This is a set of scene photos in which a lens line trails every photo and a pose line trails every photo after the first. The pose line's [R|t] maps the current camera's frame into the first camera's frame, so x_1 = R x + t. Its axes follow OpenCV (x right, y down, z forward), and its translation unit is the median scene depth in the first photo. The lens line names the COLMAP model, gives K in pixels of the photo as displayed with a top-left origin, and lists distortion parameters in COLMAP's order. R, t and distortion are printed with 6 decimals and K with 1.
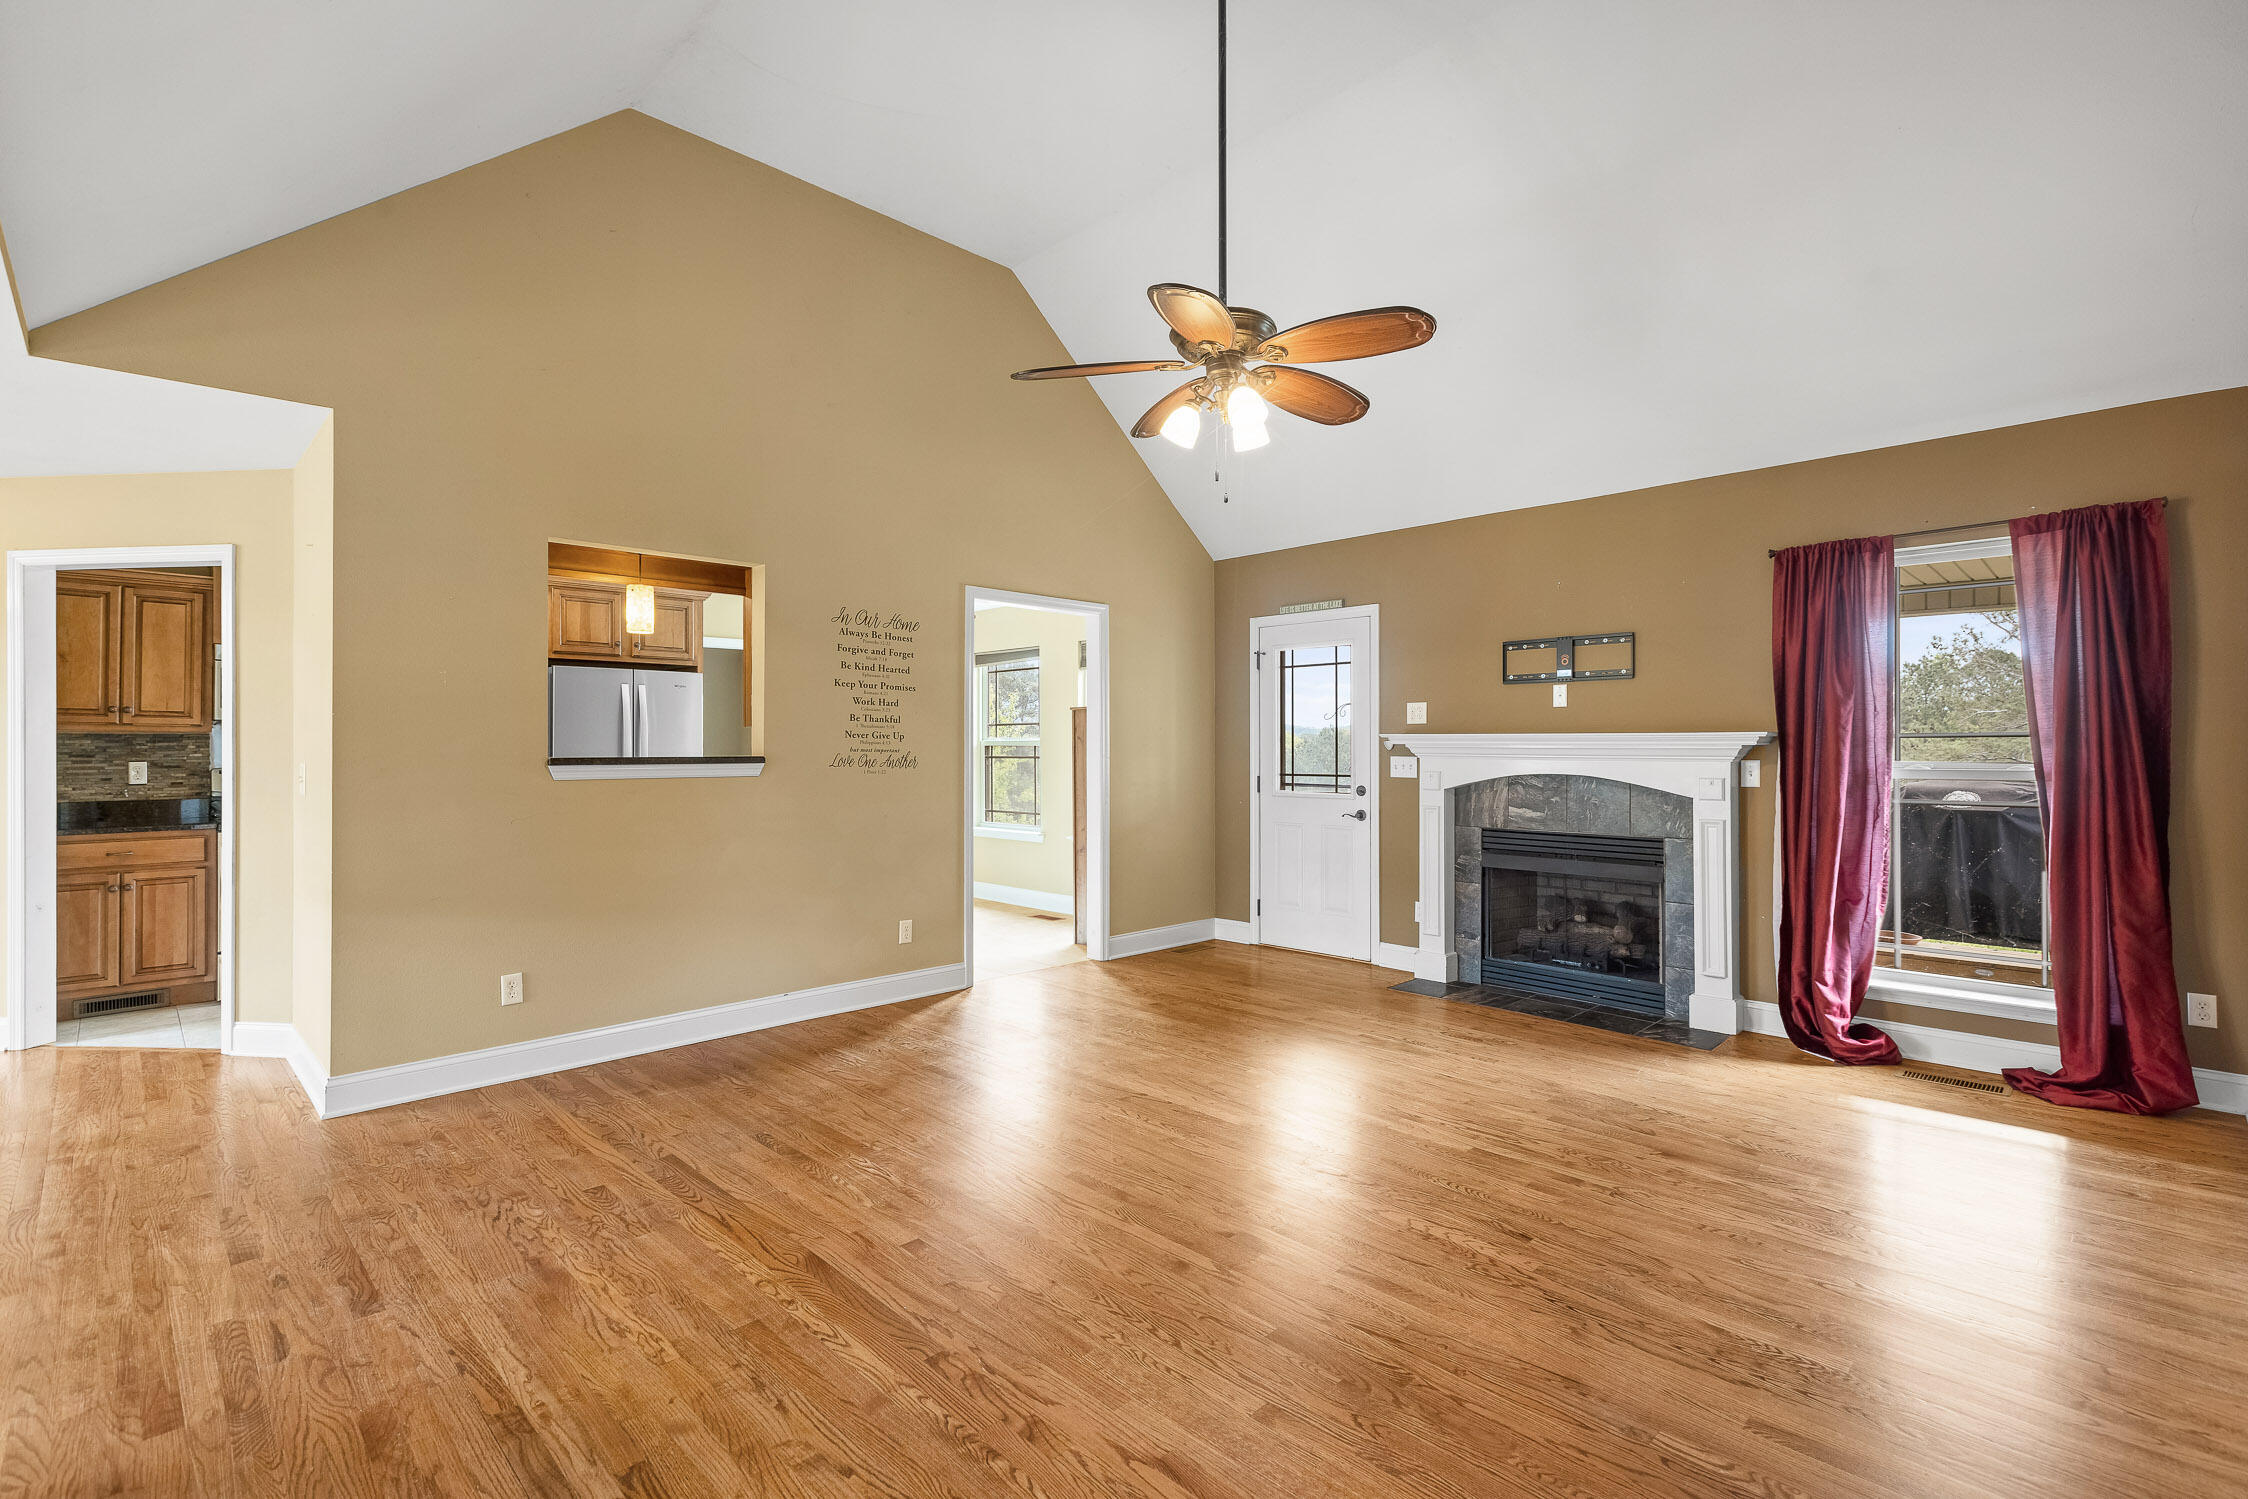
lens RADIAL K [[1014.0, 0, 1113.6], [0, 1014.0, 745.4], [0, 0, 1]] dist [-0.003463, 0.002836]
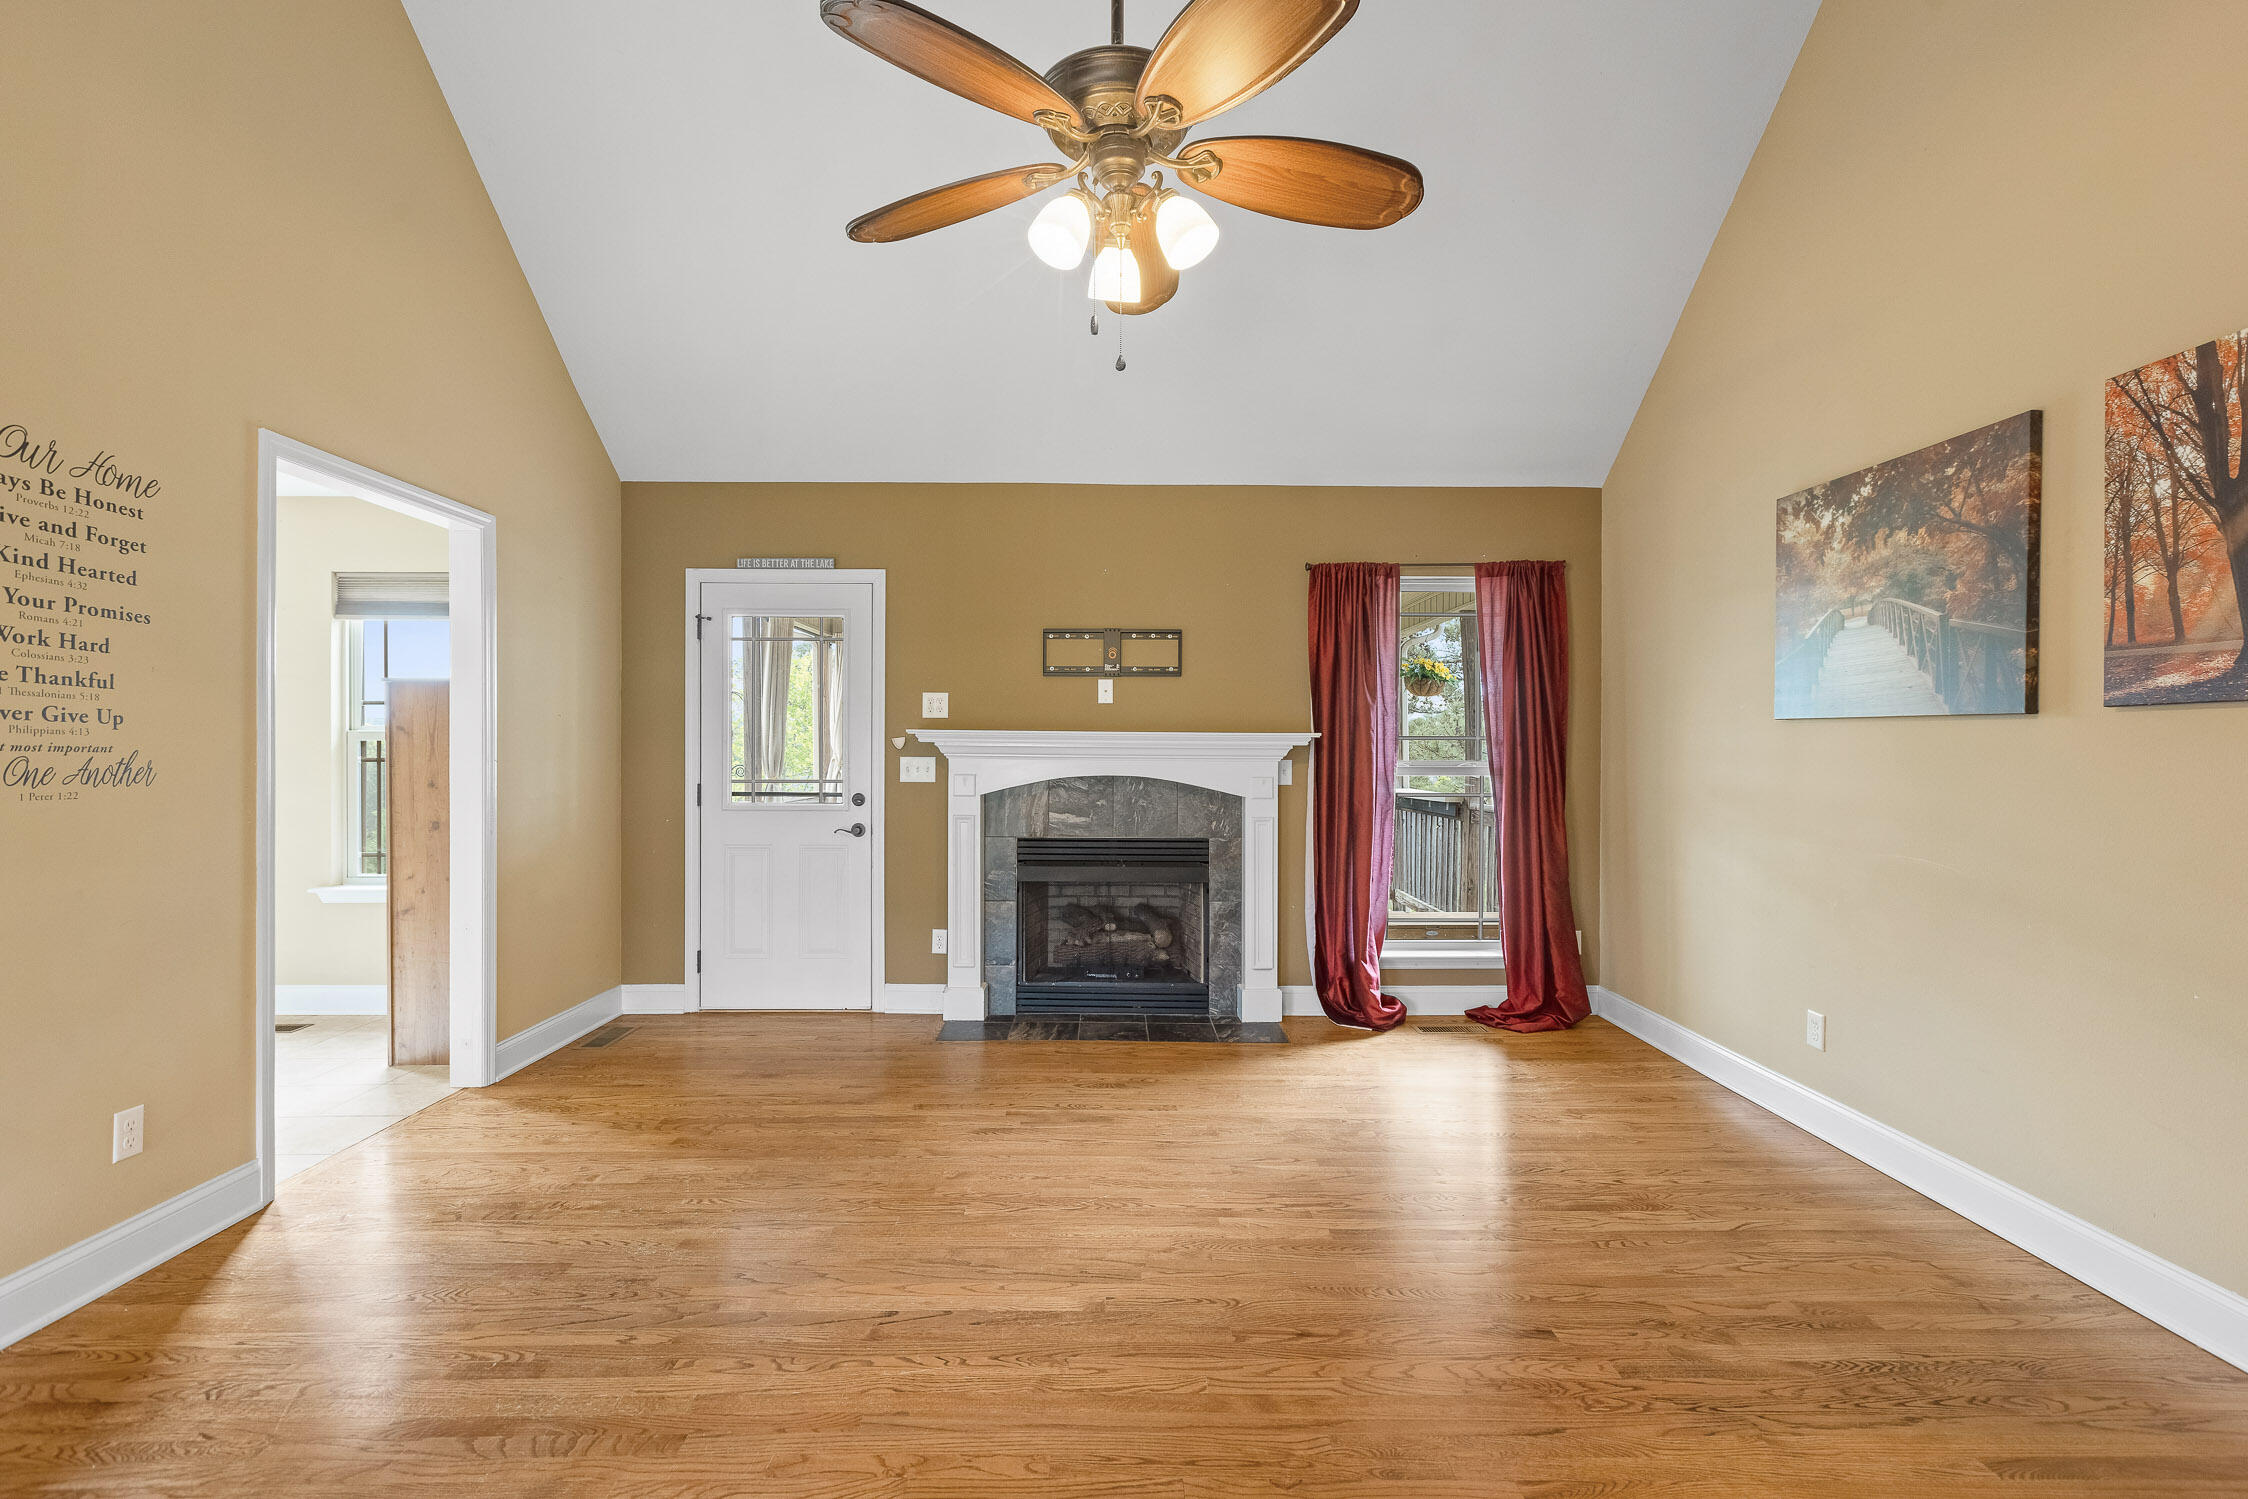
lens RADIAL K [[1014.0, 0, 1127.8], [0, 1014.0, 753.4], [0, 0, 1]] dist [-0.003463, 0.002836]
pose [[0.694879, -0.001116, 0.719125, -0.224145], [-0.005633, 0.999960, 0.006996, 0.001502], [-0.719104, -0.008912, 0.694845, 0.345473]]
